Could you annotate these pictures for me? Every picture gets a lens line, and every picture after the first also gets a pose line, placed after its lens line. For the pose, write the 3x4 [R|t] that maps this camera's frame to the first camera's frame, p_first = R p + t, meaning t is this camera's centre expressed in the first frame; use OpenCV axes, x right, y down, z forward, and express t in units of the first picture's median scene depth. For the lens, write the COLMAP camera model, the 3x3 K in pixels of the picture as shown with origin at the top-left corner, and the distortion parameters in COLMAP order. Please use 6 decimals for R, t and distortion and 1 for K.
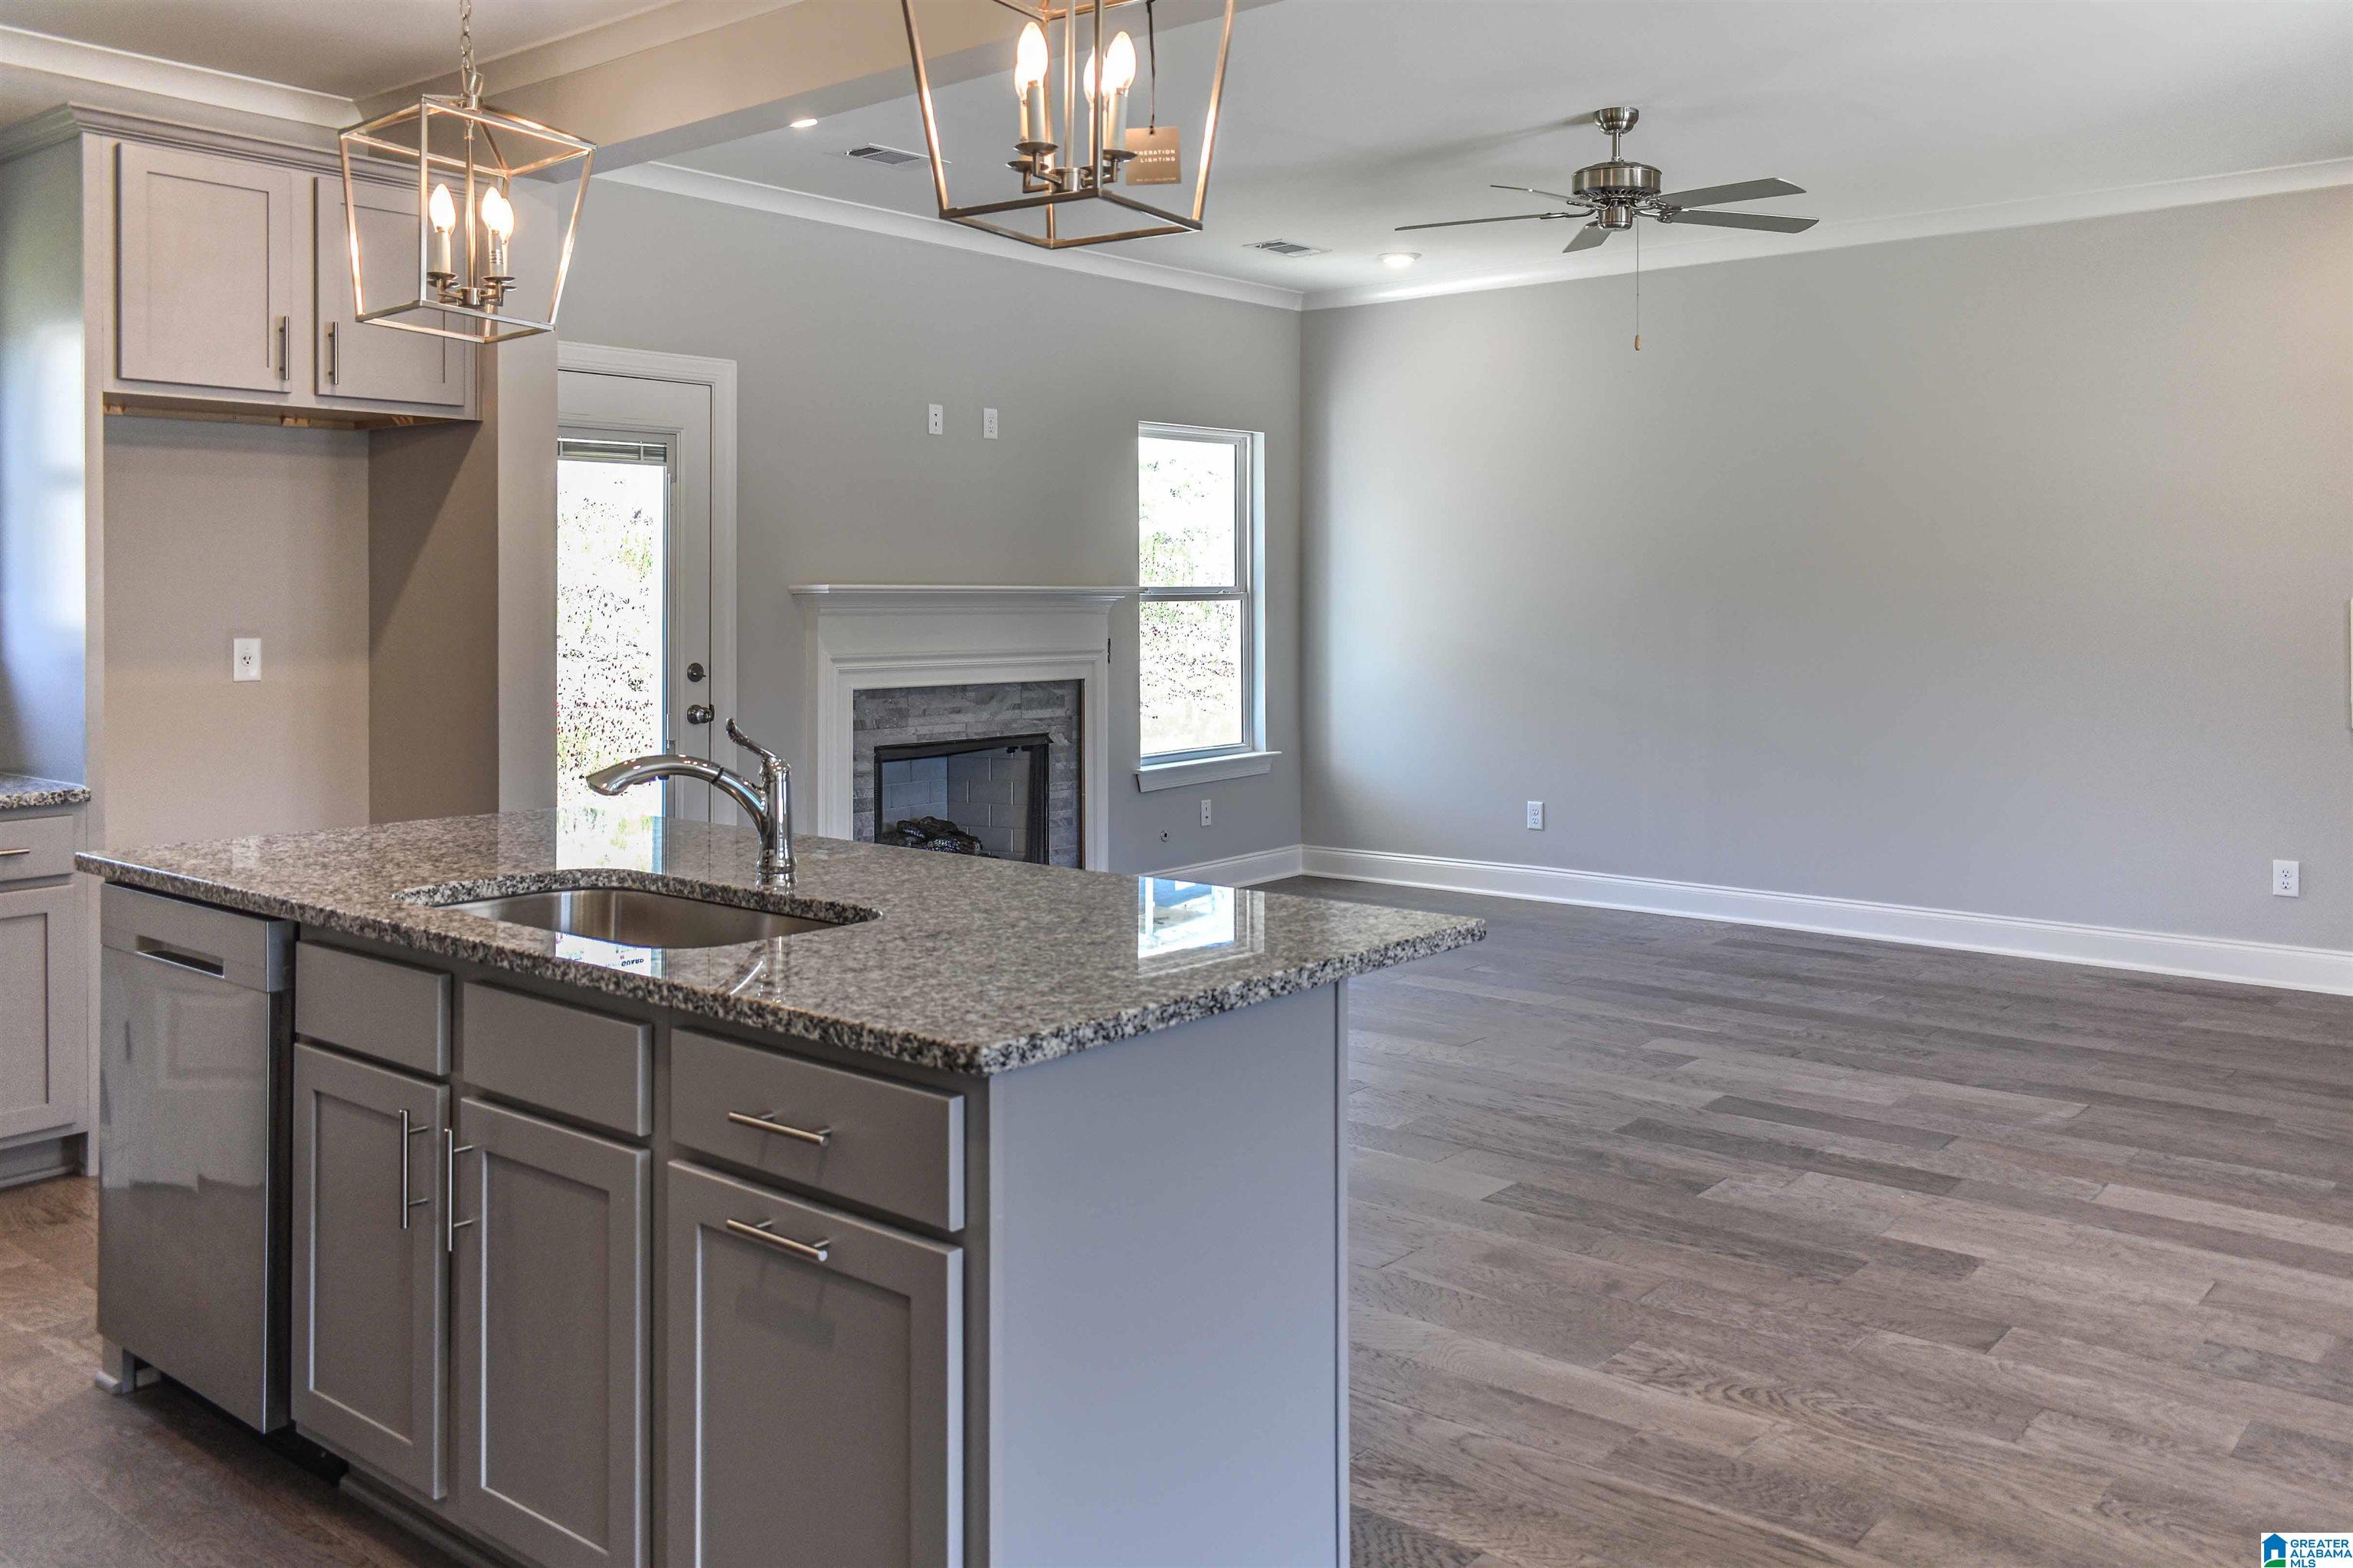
lens RADIAL K [[1899.1, 0, 1184.6], [0, 1899.1, 602.5], [0, 0, 1]] dist [0.002180, 0.007070]
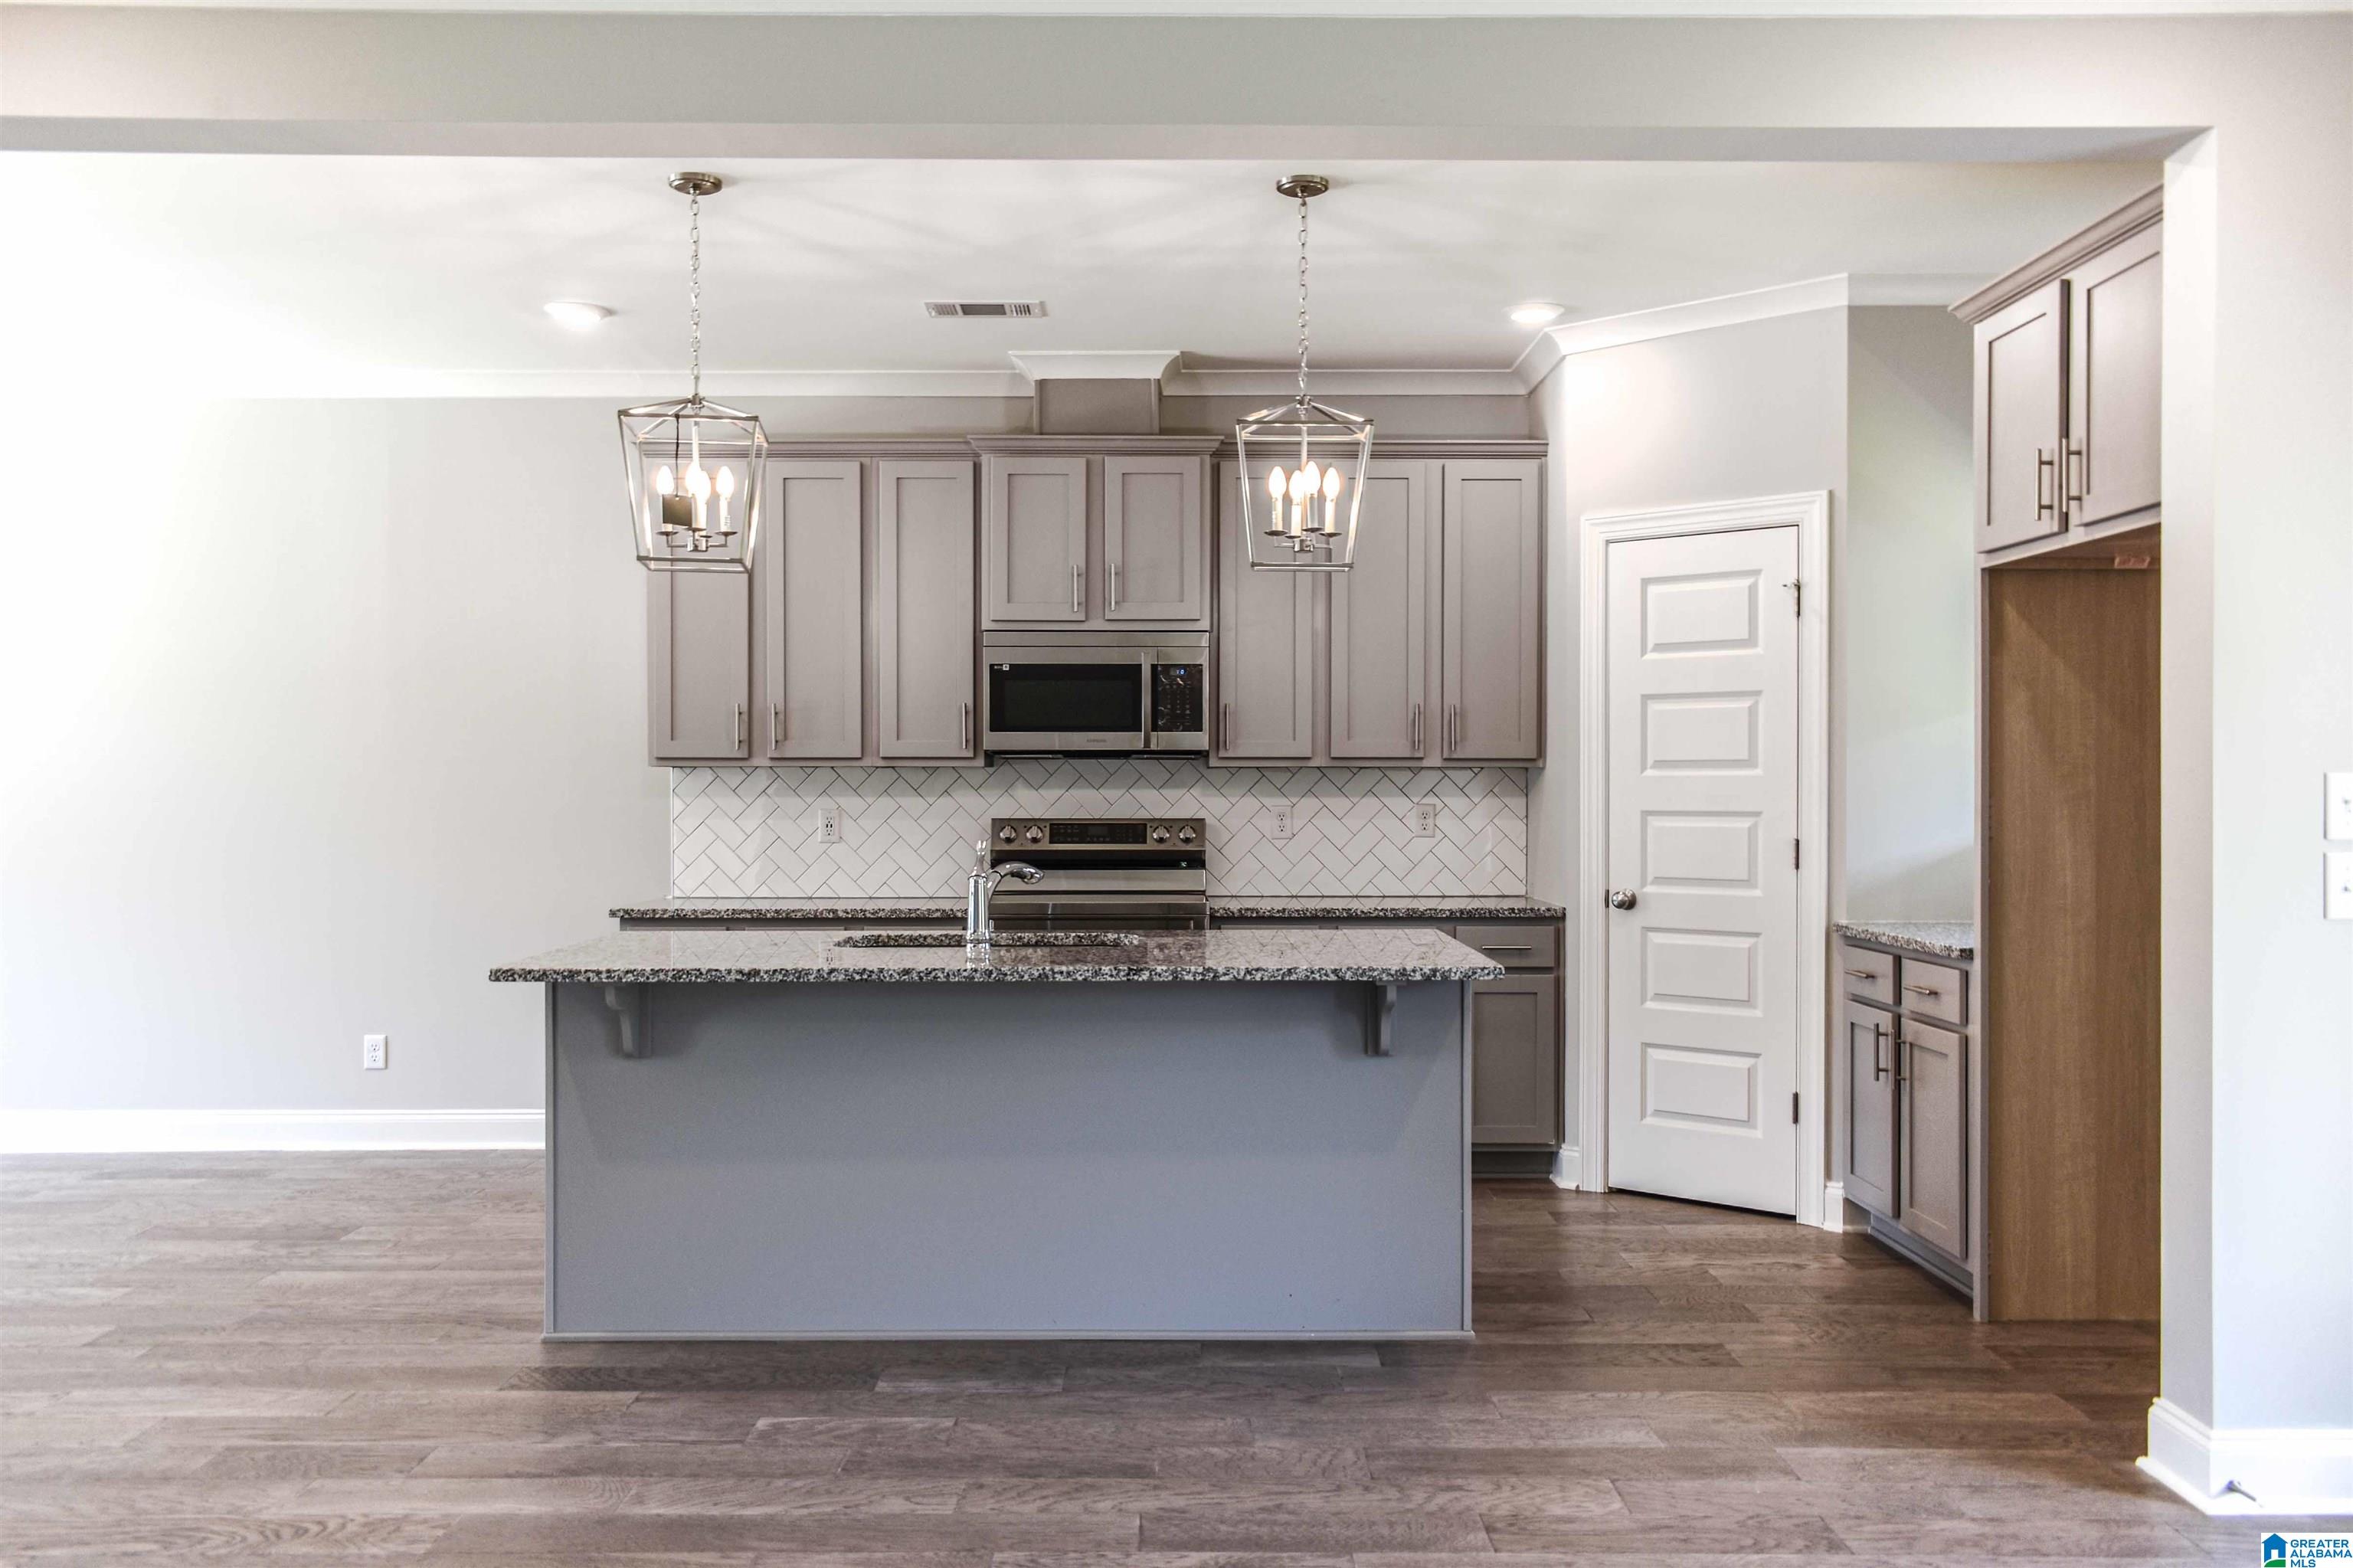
lens RADIAL K [[1847.3, 0, 1177.4], [0, 1847.3, 802.8], [0, 0, 1]] dist [0.007273, 0.011419]
pose [[-0.765304, 0.008631, -0.643611, 0.293289], [-0.002025, 0.999873, 0.015817, 0.001382], [0.643665, 0.013408, -0.765190, 1.052657]]
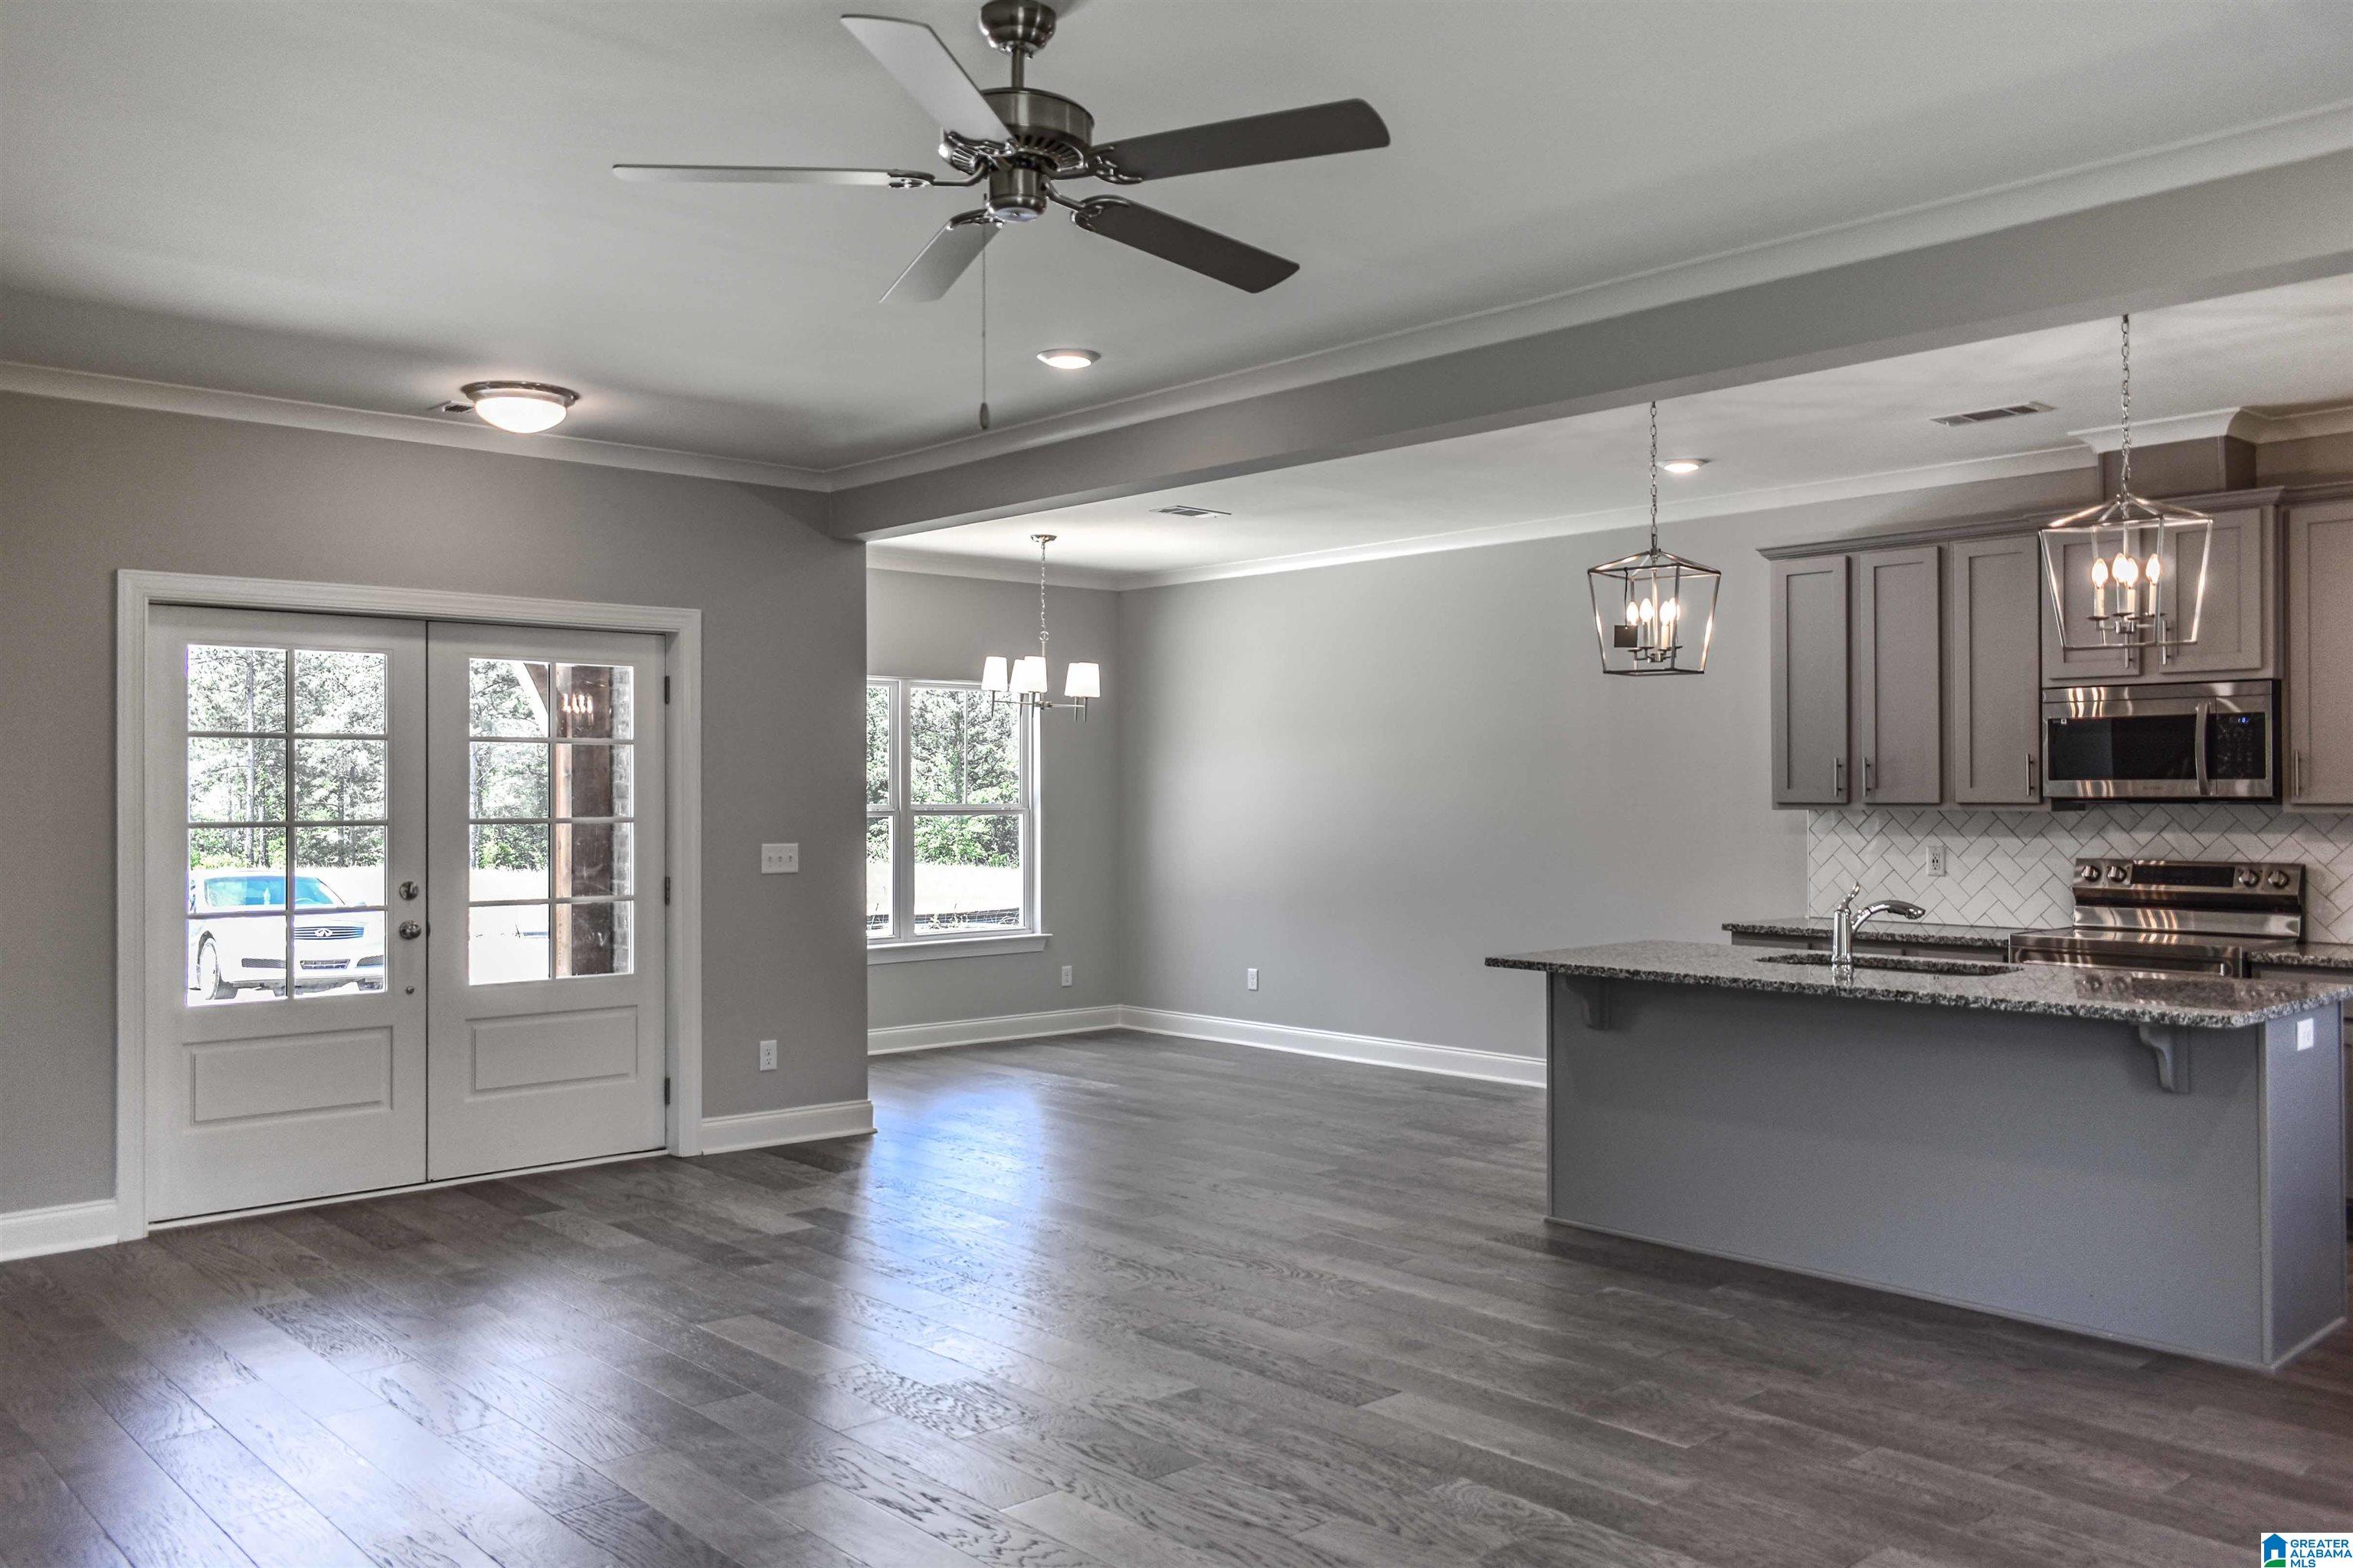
lens RADIAL K [[1837.1, 0, 1176.5], [0, 1837.1, 784.0], [0, 0, 1]] dist [0.006809, 0.006270]
pose [[-0.990407, 0.004791, 0.138095, 0.091765], [0.004860, 0.999988, 0.000162, -0.021331], [-0.138093, 0.000831, -0.990419, 1.374656]]
